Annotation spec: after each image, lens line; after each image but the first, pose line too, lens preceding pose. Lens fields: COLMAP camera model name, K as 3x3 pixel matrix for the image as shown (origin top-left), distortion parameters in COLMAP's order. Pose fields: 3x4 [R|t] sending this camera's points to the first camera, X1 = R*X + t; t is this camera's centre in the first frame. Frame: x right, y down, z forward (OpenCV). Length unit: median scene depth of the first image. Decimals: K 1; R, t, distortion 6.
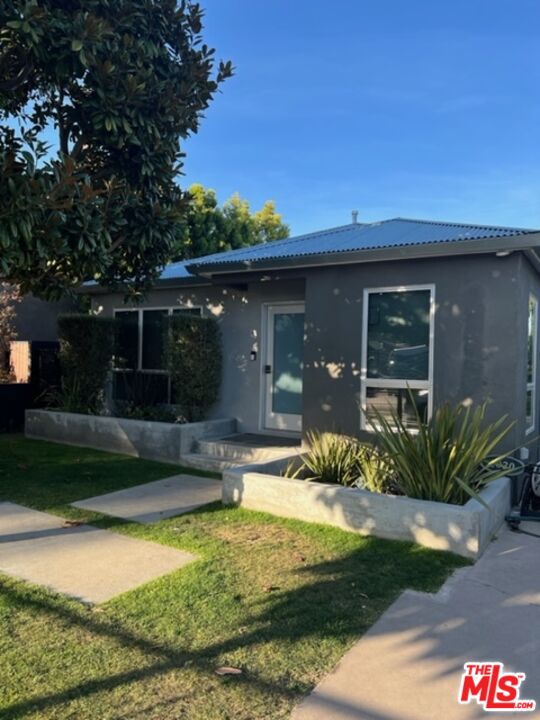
lens RADIAL K [[544.8, 0, 270.3], [0, 544.8, 358.9], [0, 0, 1]] dist [0.022695, -0.000806]
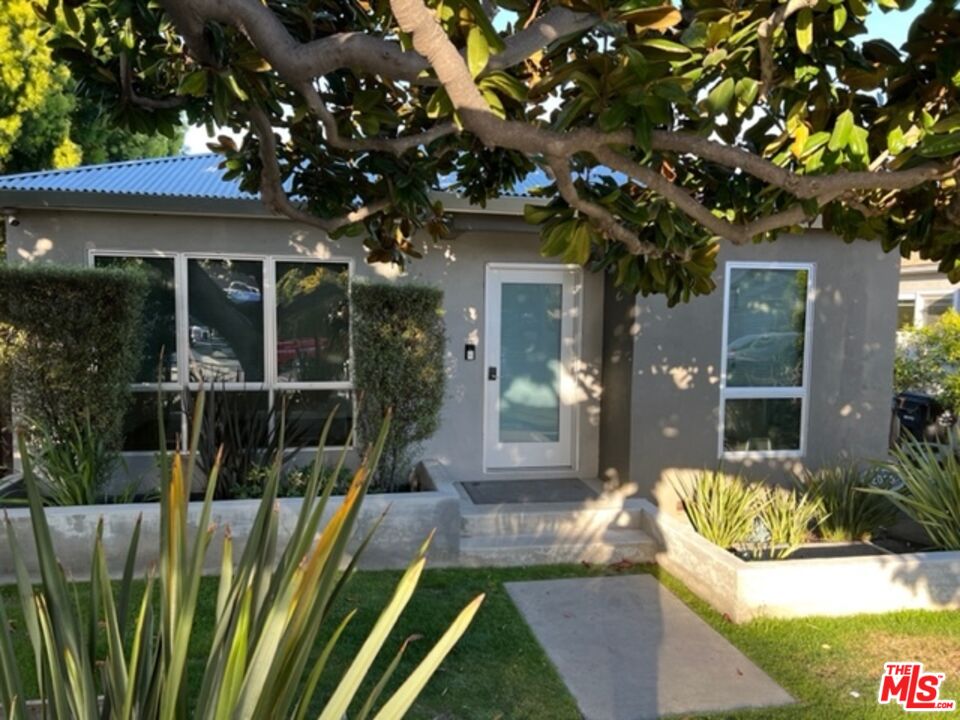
lens RADIAL K [[726.3, 0, 479.5], [0, 726.3, 362.5], [0, 0, 1]] dist [0.022695, -0.000806]
pose [[0.722002, -0.060544, 0.689237, -0.715136], [-0.002323, 0.995946, 0.089919, -0.081795], [-0.691887, -0.066523, 0.718935, 0.532927]]
